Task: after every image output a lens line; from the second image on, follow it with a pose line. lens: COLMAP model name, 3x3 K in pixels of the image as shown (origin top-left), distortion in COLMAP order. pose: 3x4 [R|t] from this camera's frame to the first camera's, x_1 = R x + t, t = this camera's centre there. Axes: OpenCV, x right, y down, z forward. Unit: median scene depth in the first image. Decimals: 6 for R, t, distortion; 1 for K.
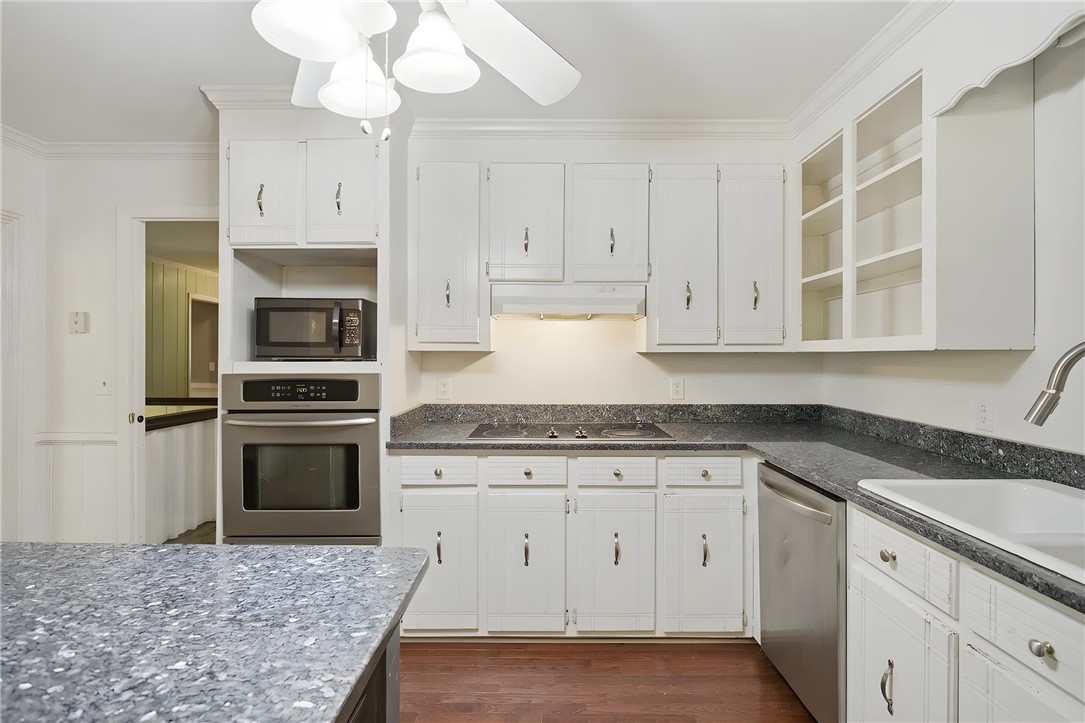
lens RADIAL K [[530.4, 0, 542.5], [0, 530.4, 361.5], [0, 0, 1]] dist [-0.004132, -0.000612]
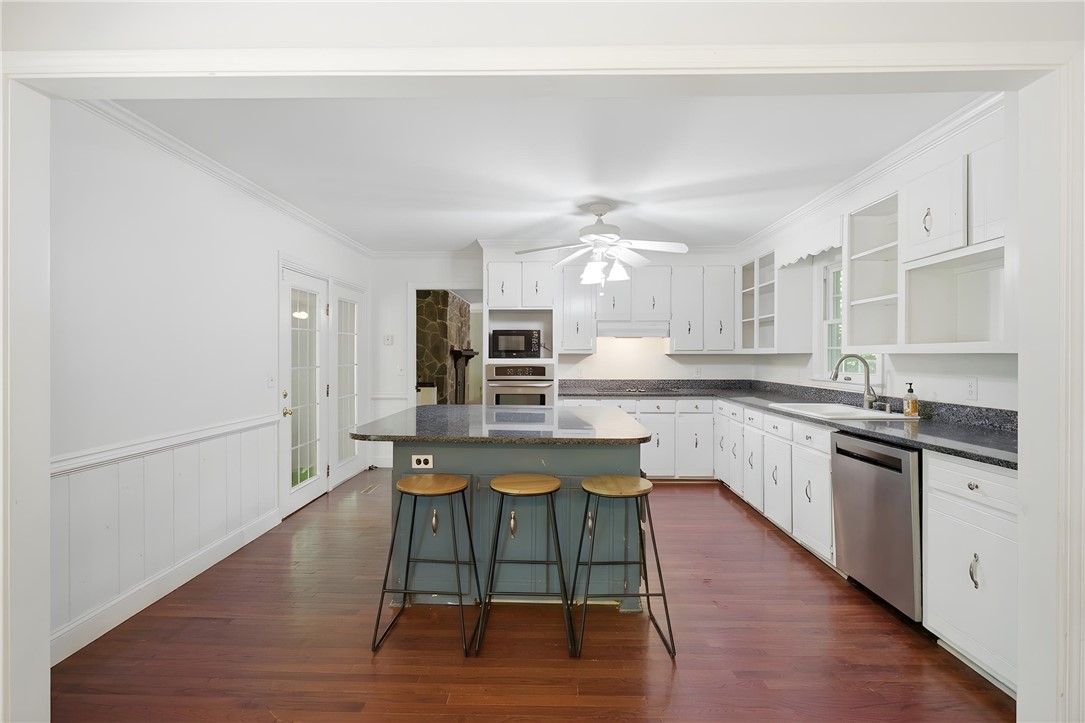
lens RADIAL K [[518.7, 0, 540.7], [0, 518.7, 355.9], [0, 0, 1]] dist [-0.004474, -0.000354]
pose [[0.999718, -0.001272, -0.023732, -0.302759], [0.001134, 0.999982, -0.005833, 0.001746], [0.023739, 0.005805, 0.999701, -1.215476]]
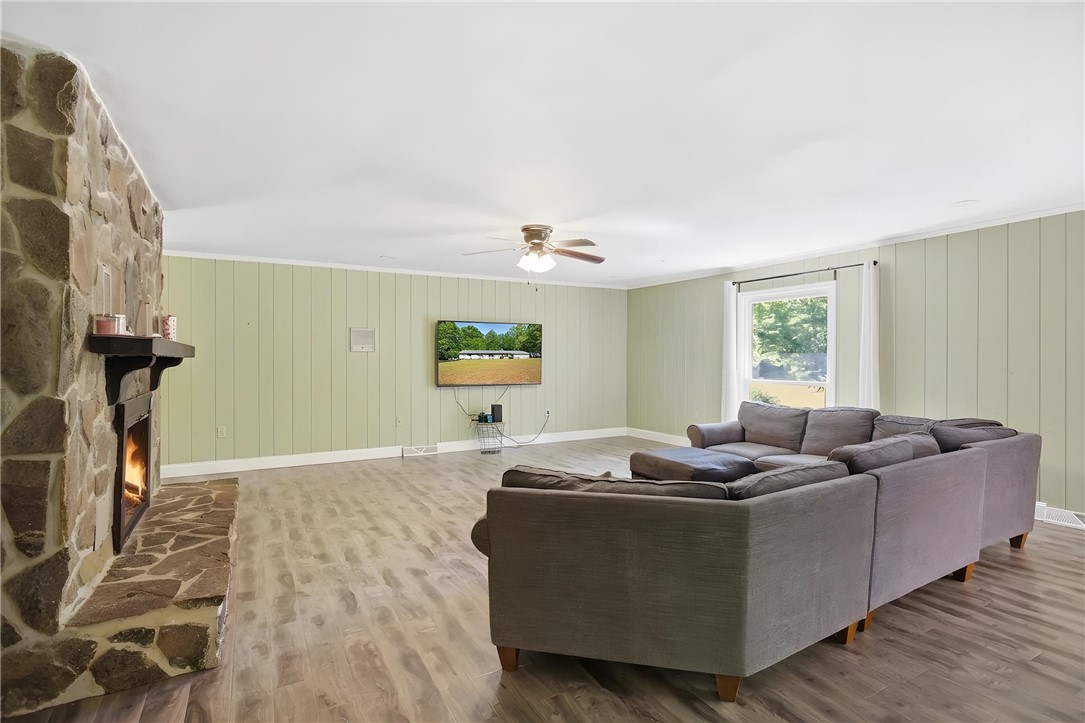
lens RADIAL K [[510.2, 0, 542.5], [0, 510.2, 361.5], [0, 0, 1]] dist [-0.002767, -0.000841]
pose [[0.865119, -0.002143, 0.501563, -0.849522], [0.002796, 0.999996, -0.000551, -0.019646], [-0.501560, 0.001879, 0.865121, 1.589914]]
